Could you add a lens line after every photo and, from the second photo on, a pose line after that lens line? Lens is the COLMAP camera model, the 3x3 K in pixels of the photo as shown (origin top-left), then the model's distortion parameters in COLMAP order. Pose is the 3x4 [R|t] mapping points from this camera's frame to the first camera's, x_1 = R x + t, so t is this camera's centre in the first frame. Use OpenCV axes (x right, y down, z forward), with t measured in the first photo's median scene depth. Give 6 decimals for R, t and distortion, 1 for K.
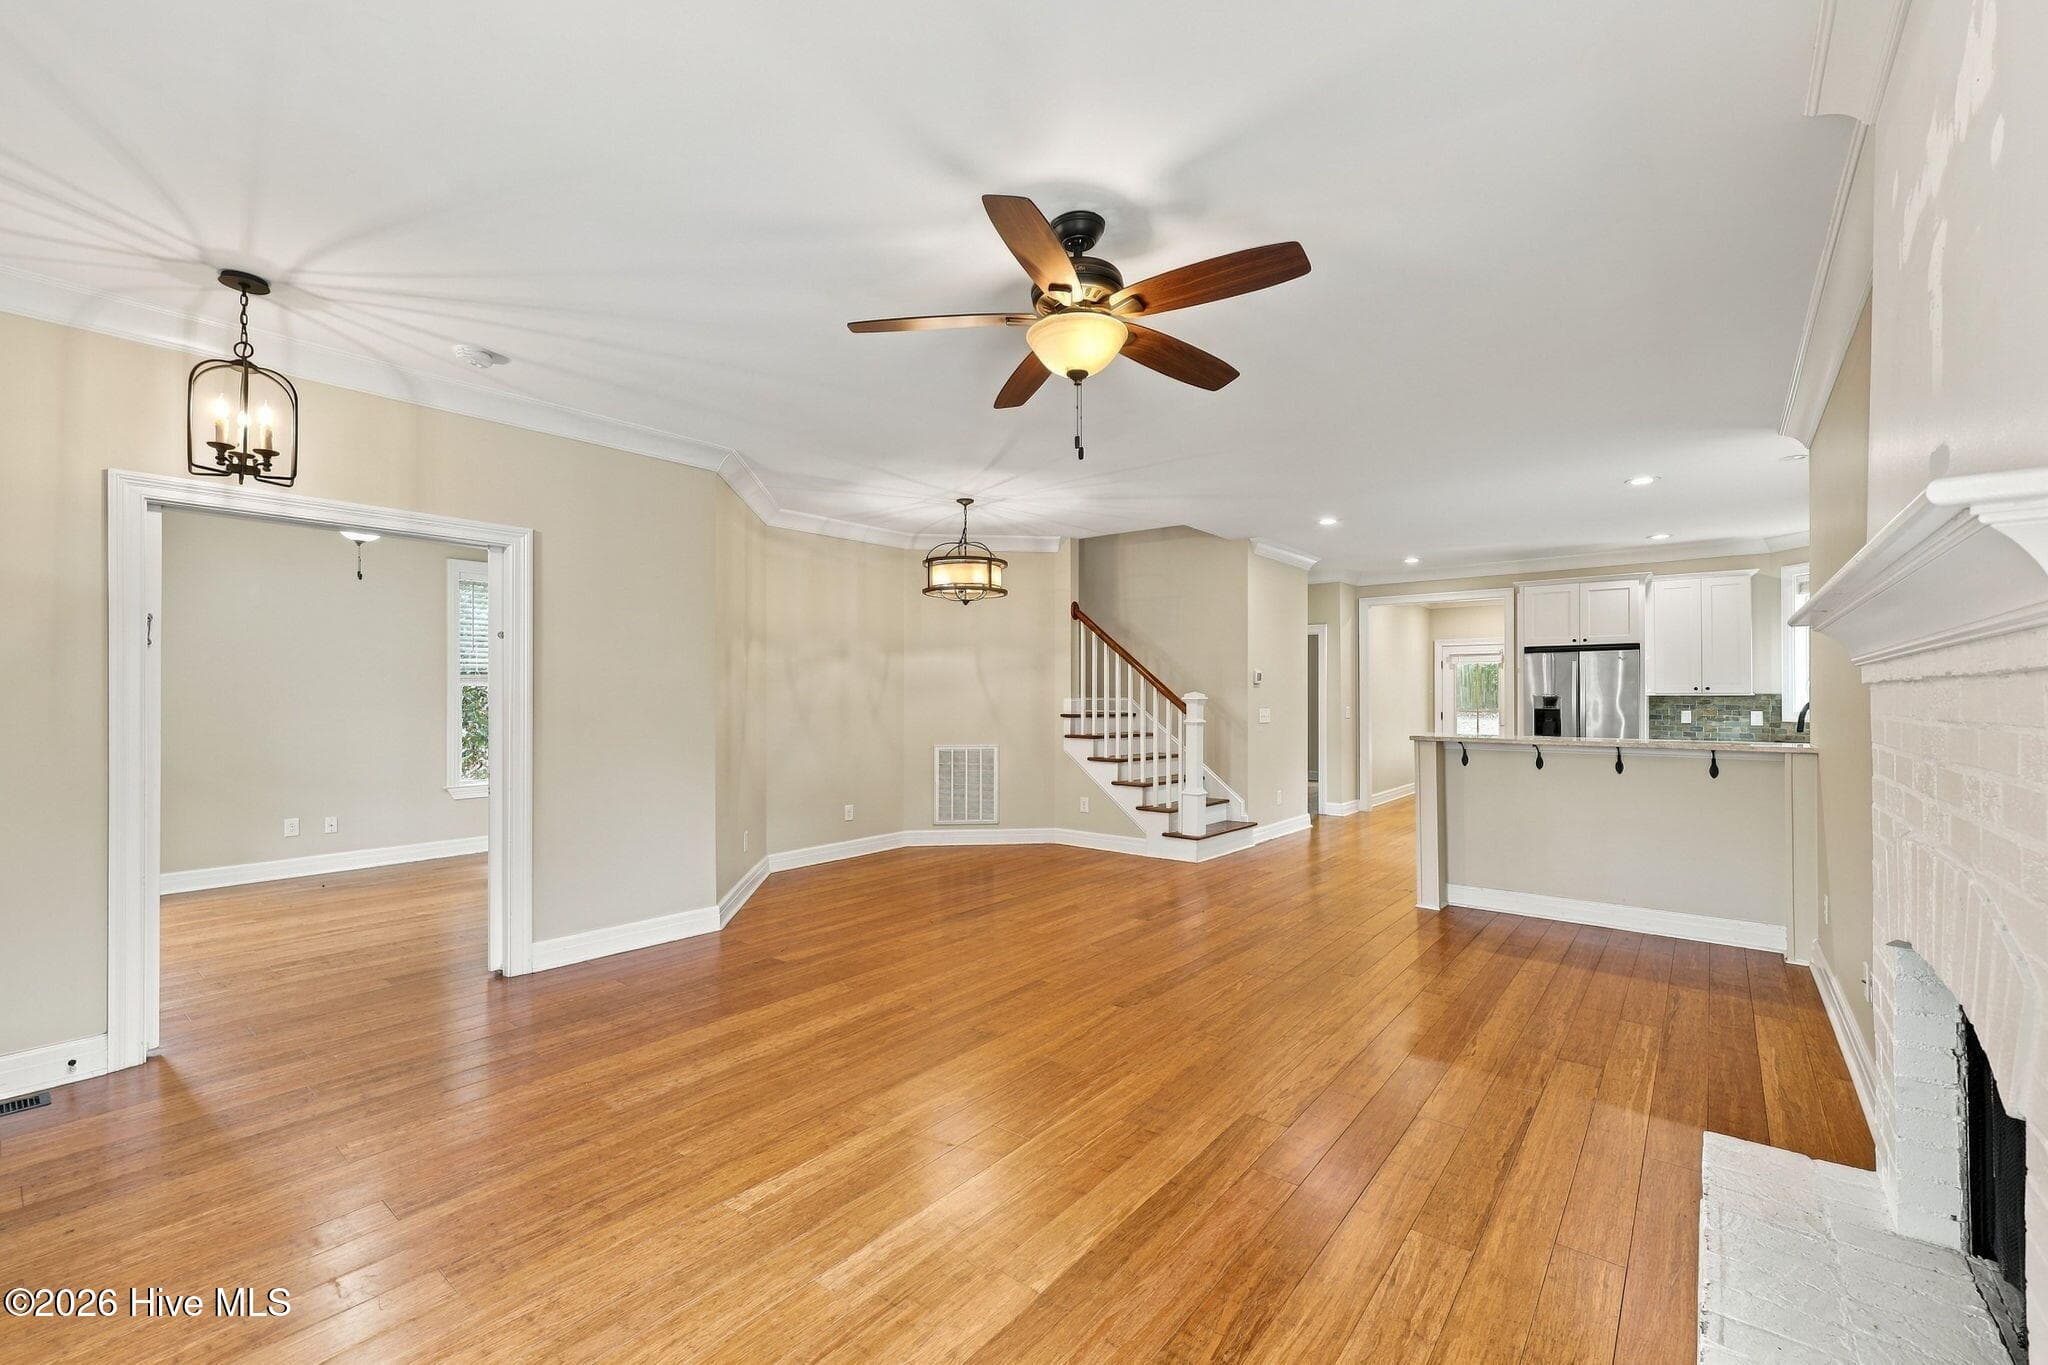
lens RADIAL K [[860.1, 0, 1024.0], [0, 860.1, 682.5], [0, 0, 1]] dist [0.000136, -0.000019]
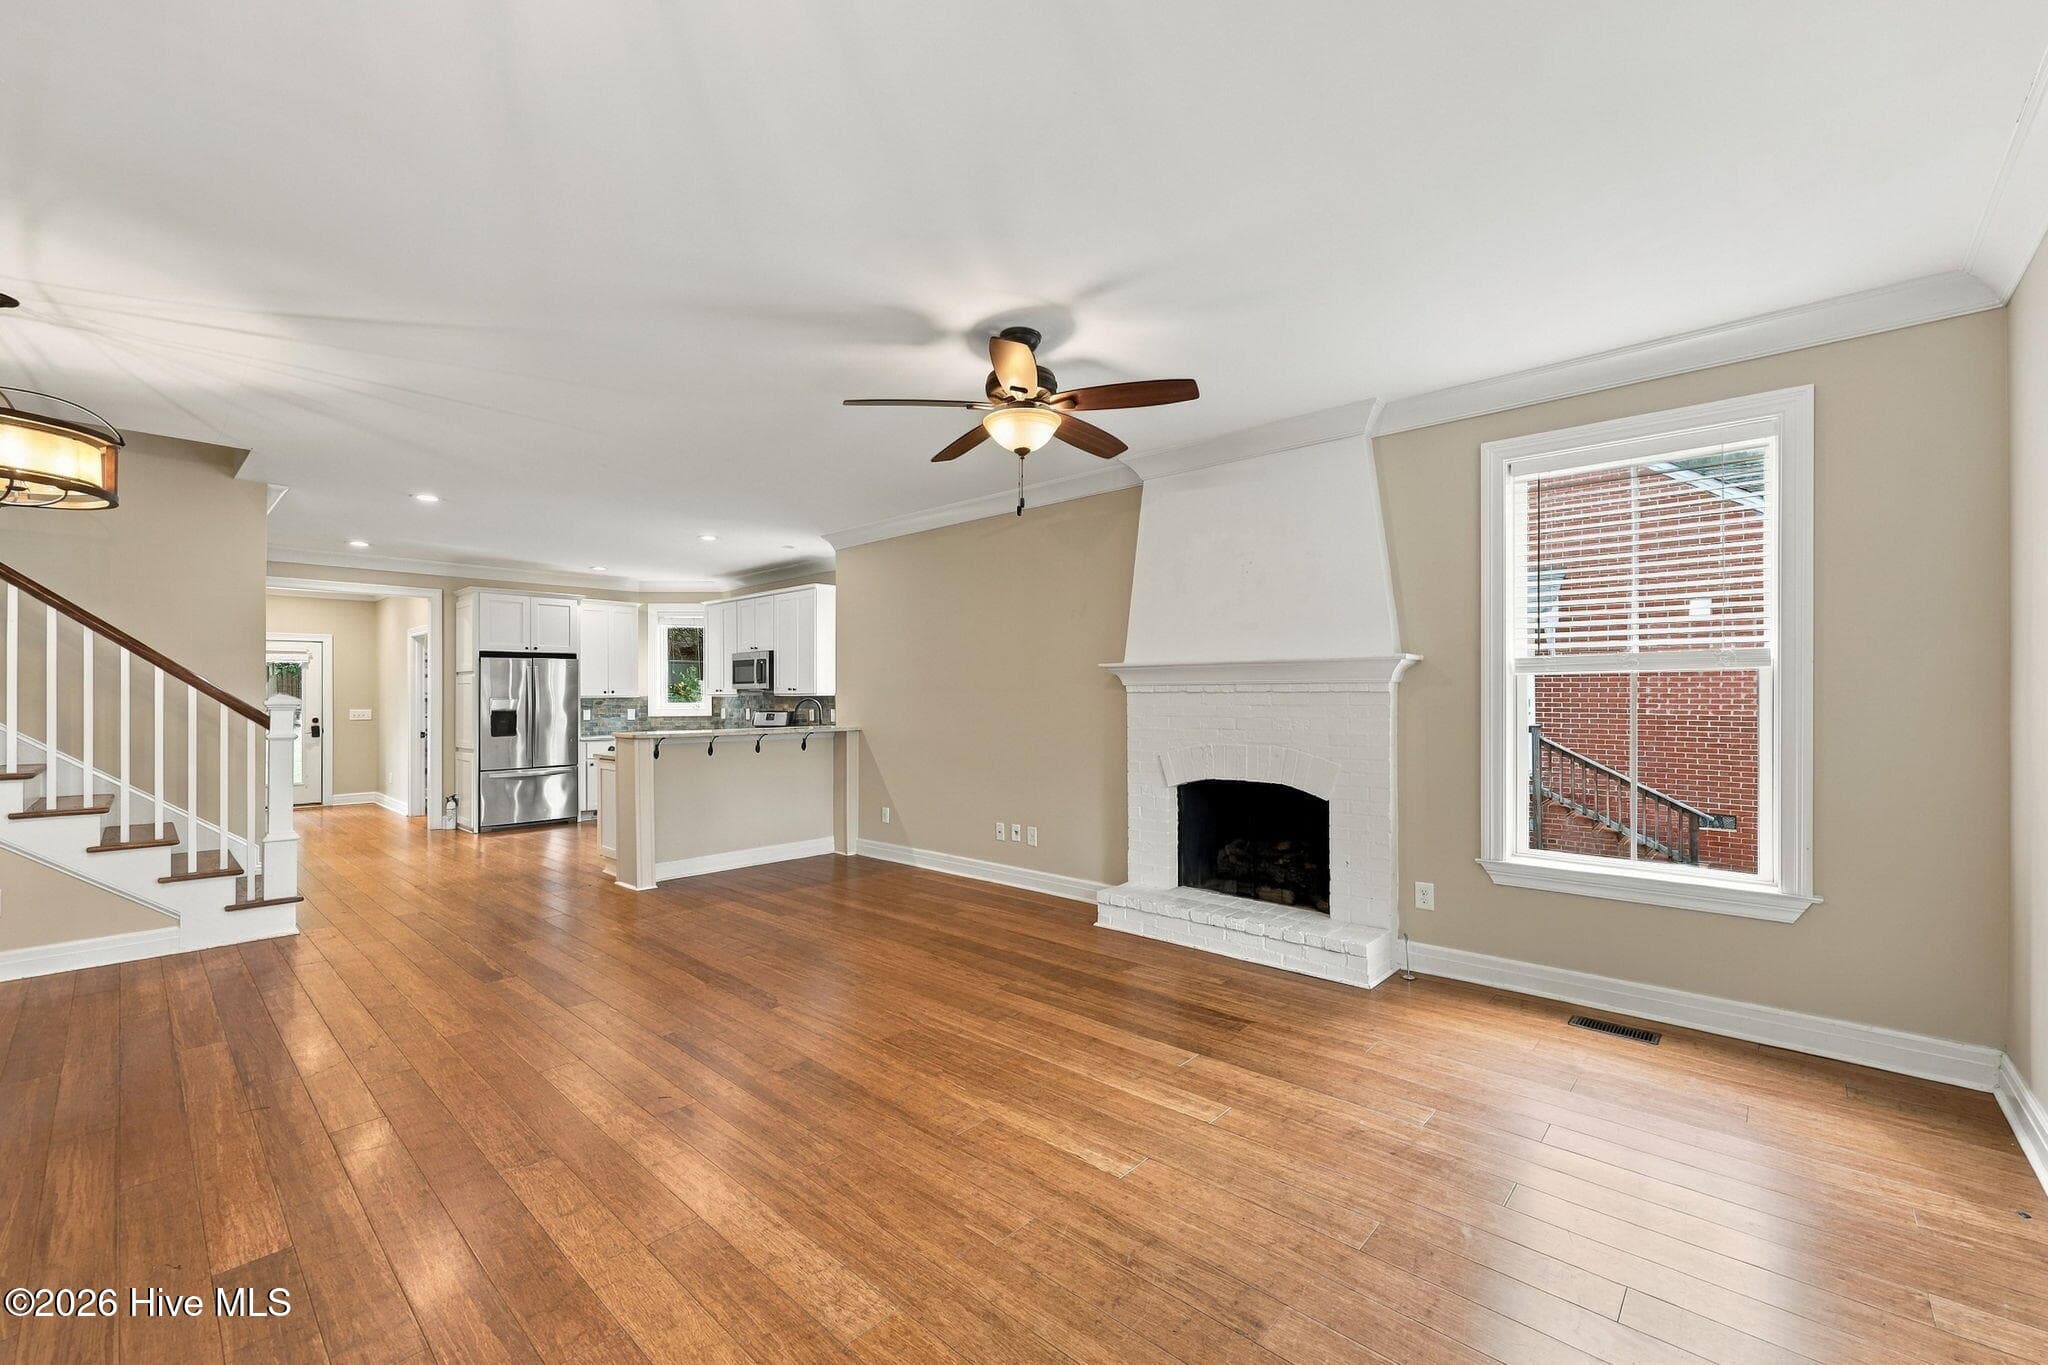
lens RADIAL K [[834.0, 0, 1026.8], [0, 834.0, 695.3], [0, 0, 1]] dist [0.002331, 0.000263]
pose [[0.065521, -0.001171, 0.997850, -0.729769], [-0.011359, 0.999934, 0.001919, 0.004439], [-0.997787, -0.011460, 0.065504, 0.555094]]
